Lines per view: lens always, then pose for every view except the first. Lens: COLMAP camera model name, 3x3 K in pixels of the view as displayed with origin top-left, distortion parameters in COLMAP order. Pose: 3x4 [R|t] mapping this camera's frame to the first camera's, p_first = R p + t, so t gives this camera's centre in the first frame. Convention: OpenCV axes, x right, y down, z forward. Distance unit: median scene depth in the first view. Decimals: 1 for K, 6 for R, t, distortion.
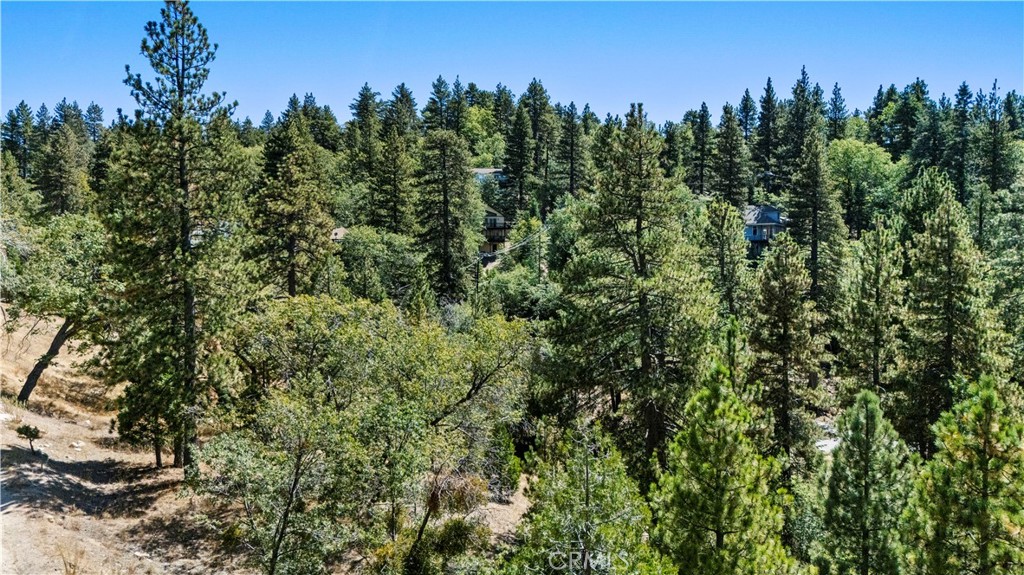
lens RADIAL K [[730.9, 0, 512.3], [0, 730.9, 284.9], [0, 0, 1]] dist [-0.003292, -0.009622]
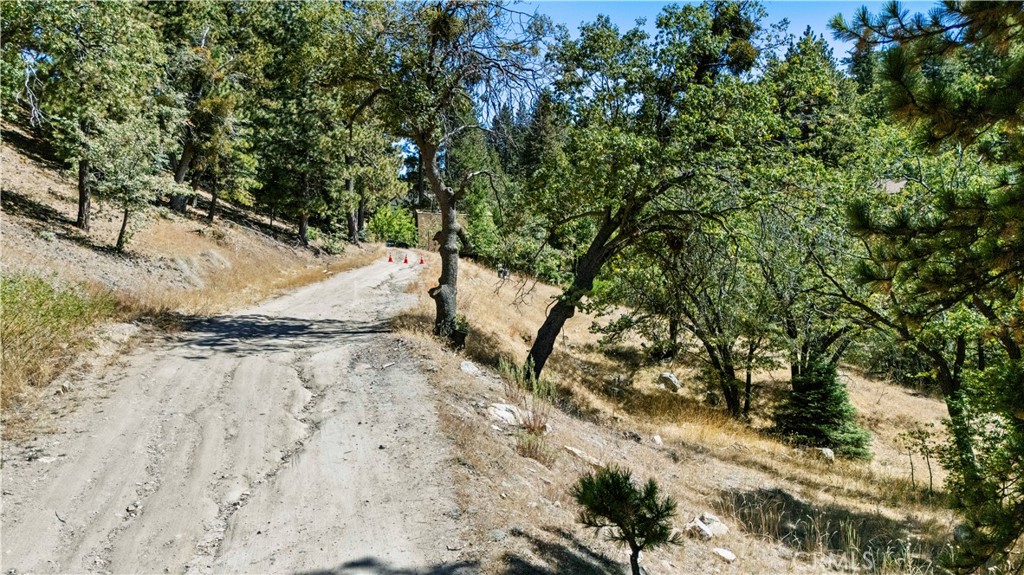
lens RADIAL K [[730.9, 0, 511.4], [0, 730.9, 288.4], [0, 0, 1]] dist [-0.003292, -0.009622]
pose [[0.837608, 0.000191, -0.546271, -0.308735], [-0.004917, 0.999962, -0.007190, 0.075838], [0.546249, 0.008709, 0.837578, 0.431426]]
